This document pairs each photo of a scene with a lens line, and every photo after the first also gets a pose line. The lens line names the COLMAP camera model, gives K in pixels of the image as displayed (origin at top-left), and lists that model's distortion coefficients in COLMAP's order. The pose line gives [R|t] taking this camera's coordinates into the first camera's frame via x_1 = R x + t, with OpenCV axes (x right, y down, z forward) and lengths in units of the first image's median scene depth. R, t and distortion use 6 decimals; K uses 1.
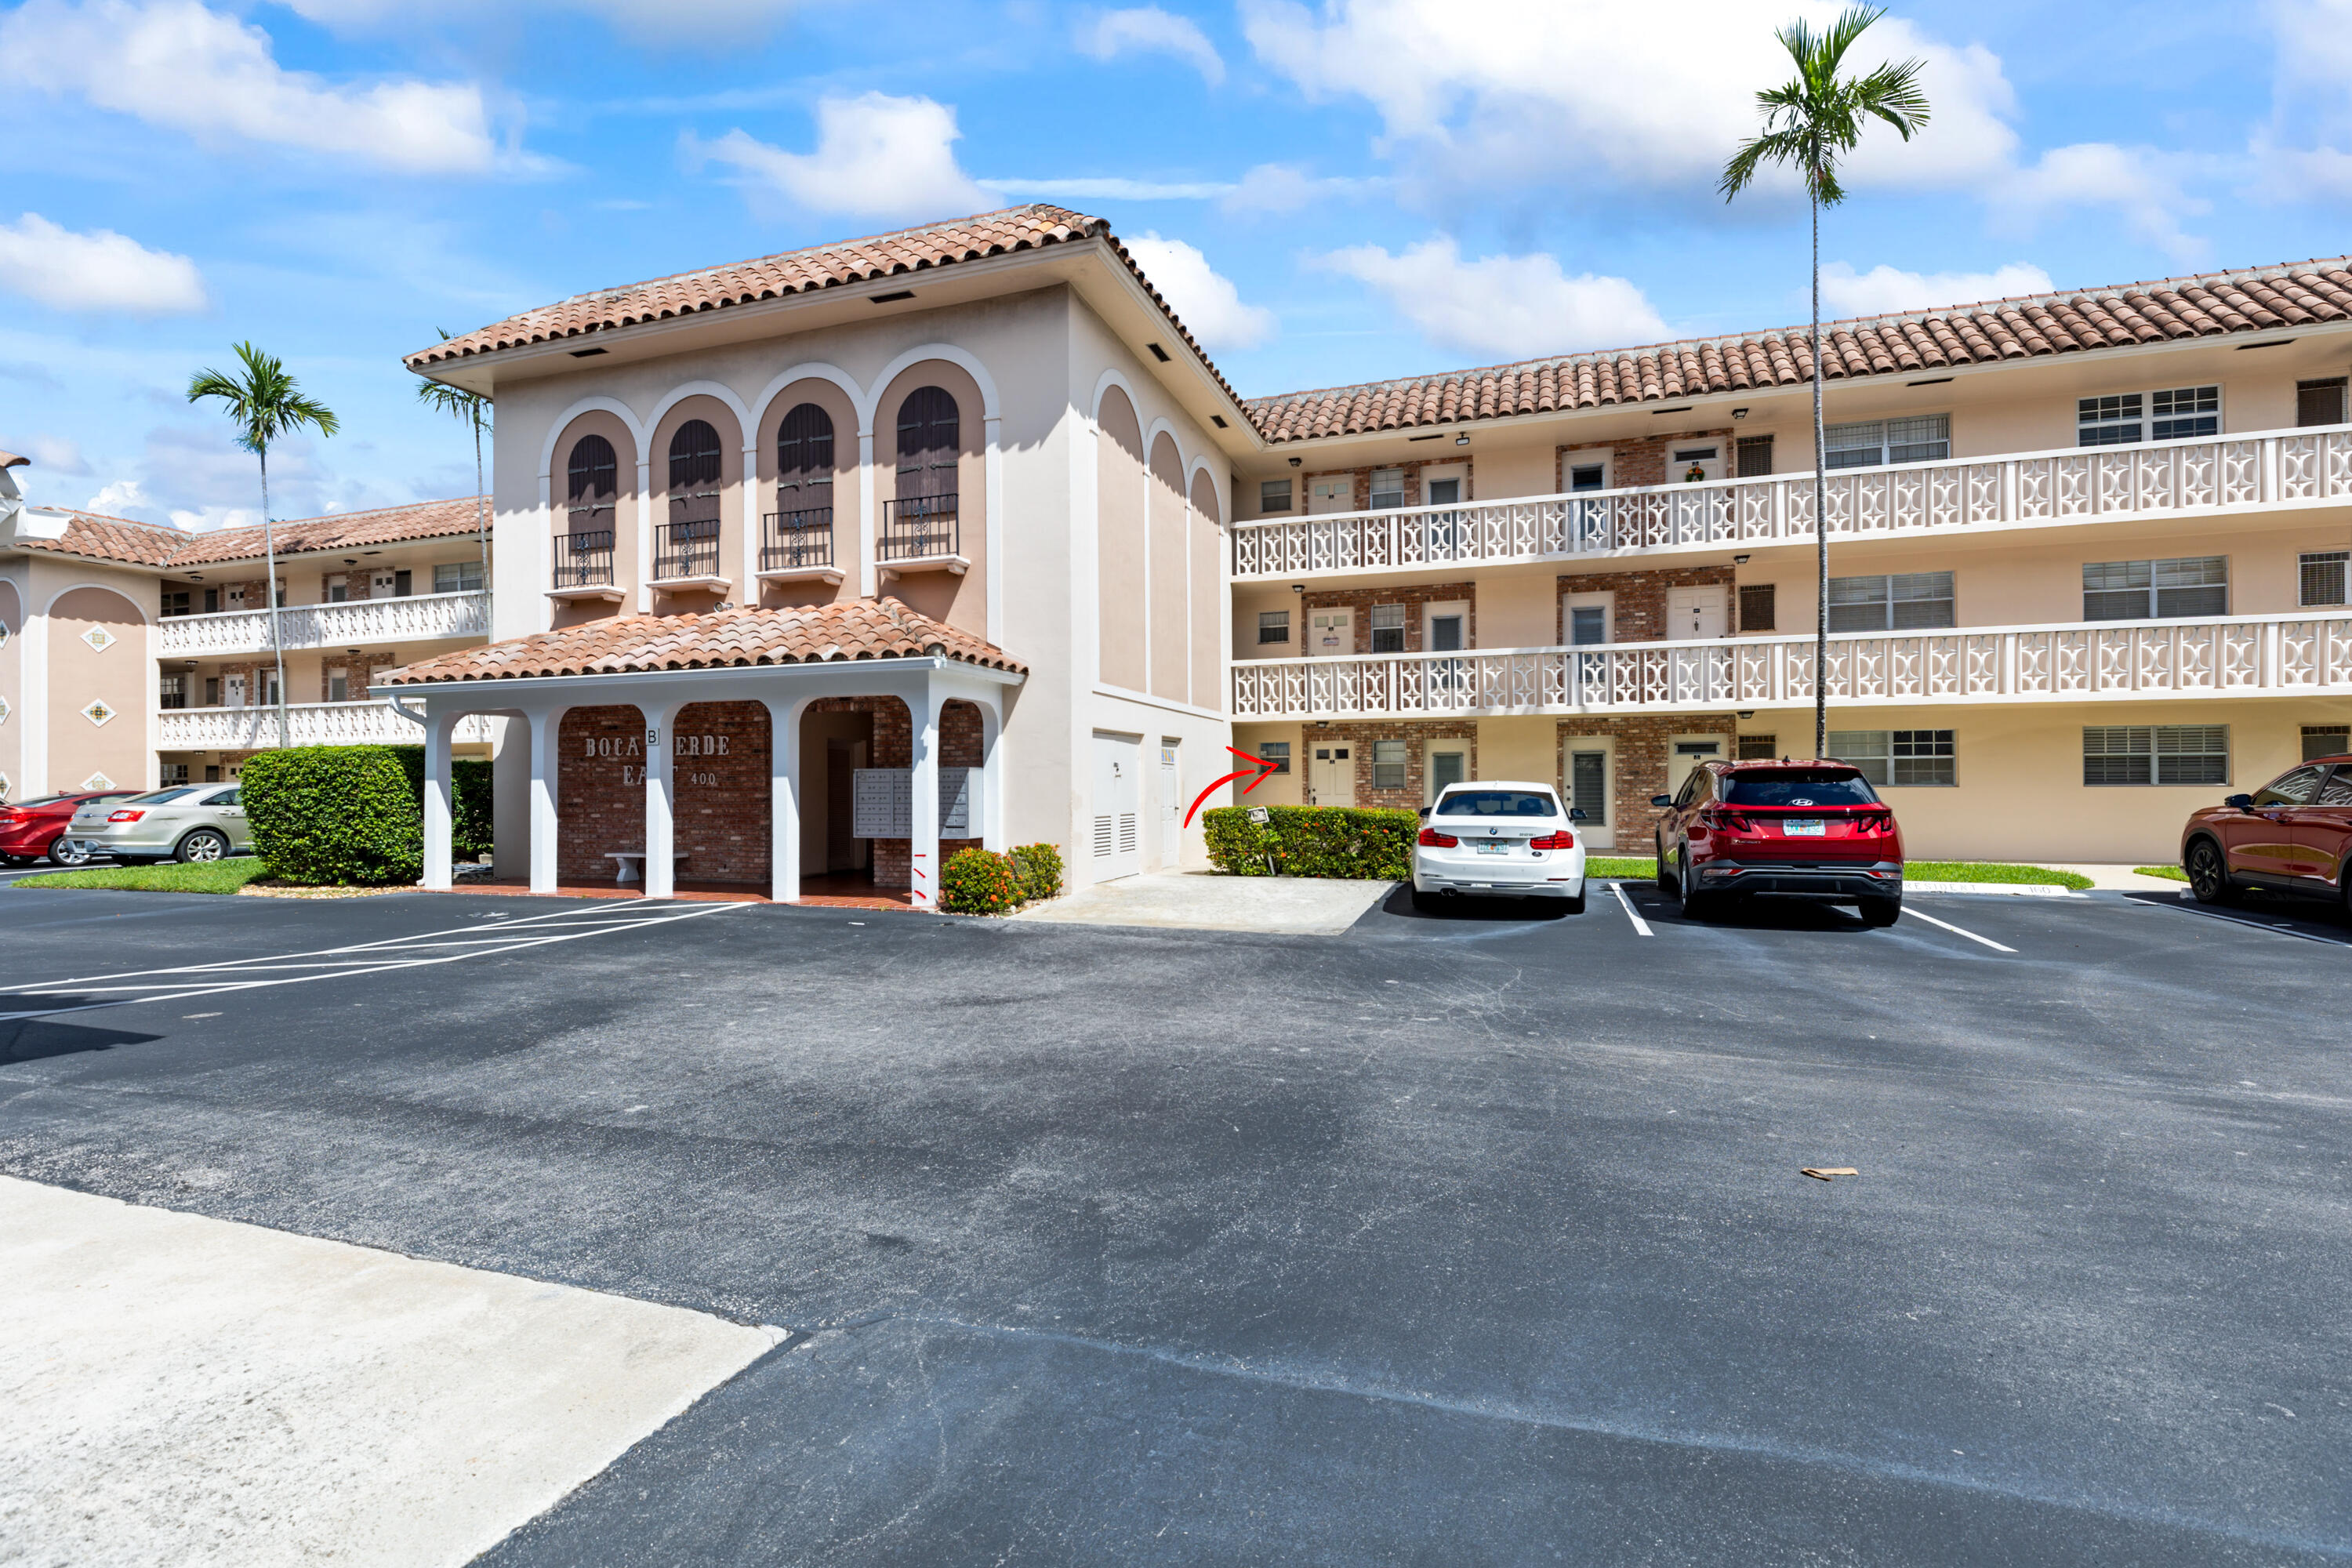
lens RADIAL K [[1054.4, 0, 1168.7], [0, 1054.4, 790.3], [0, 0, 1]] dist [0.002798, 0.000321]
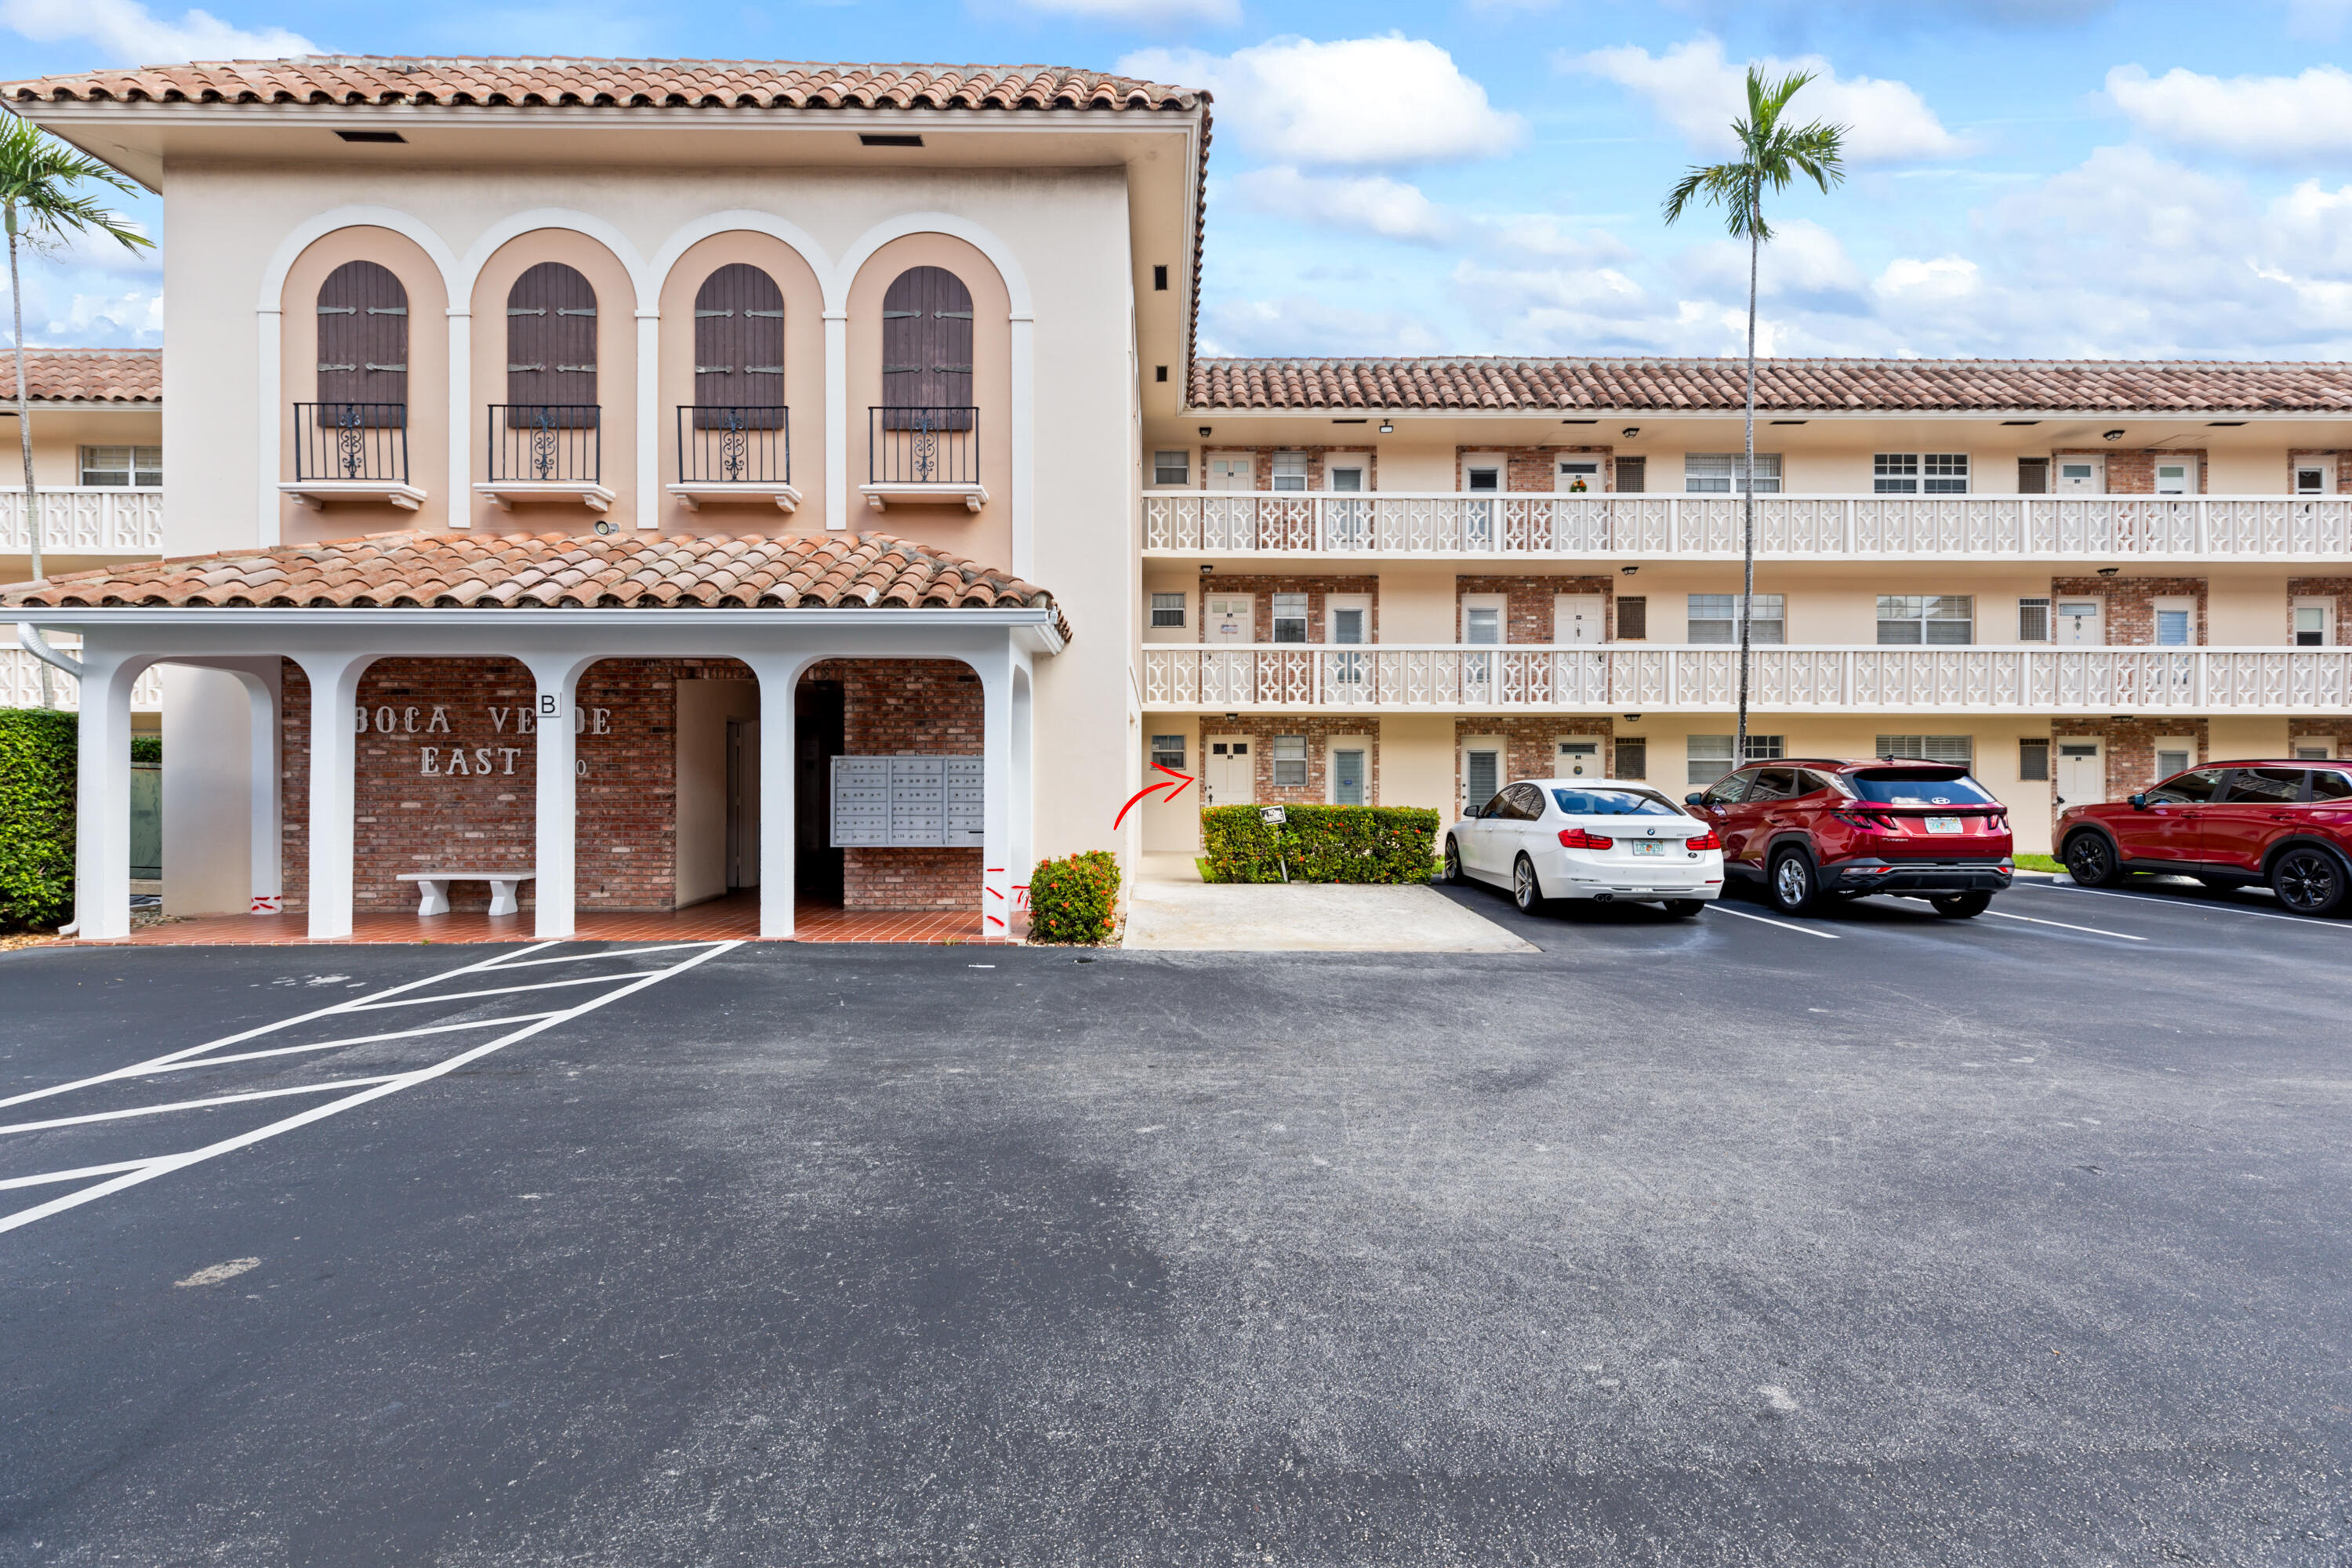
lens RADIAL K [[1054.4, 0, 1168.7], [0, 1054.4, 790.3], [0, 0, 1]] dist [0.002798, 0.000321]
pose [[0.942256, 0.003473, 0.334876, -0.239806], [-0.004264, 0.999990, 0.001626, 0.001497], [-0.334867, -0.002960, 0.942261, 0.154018]]
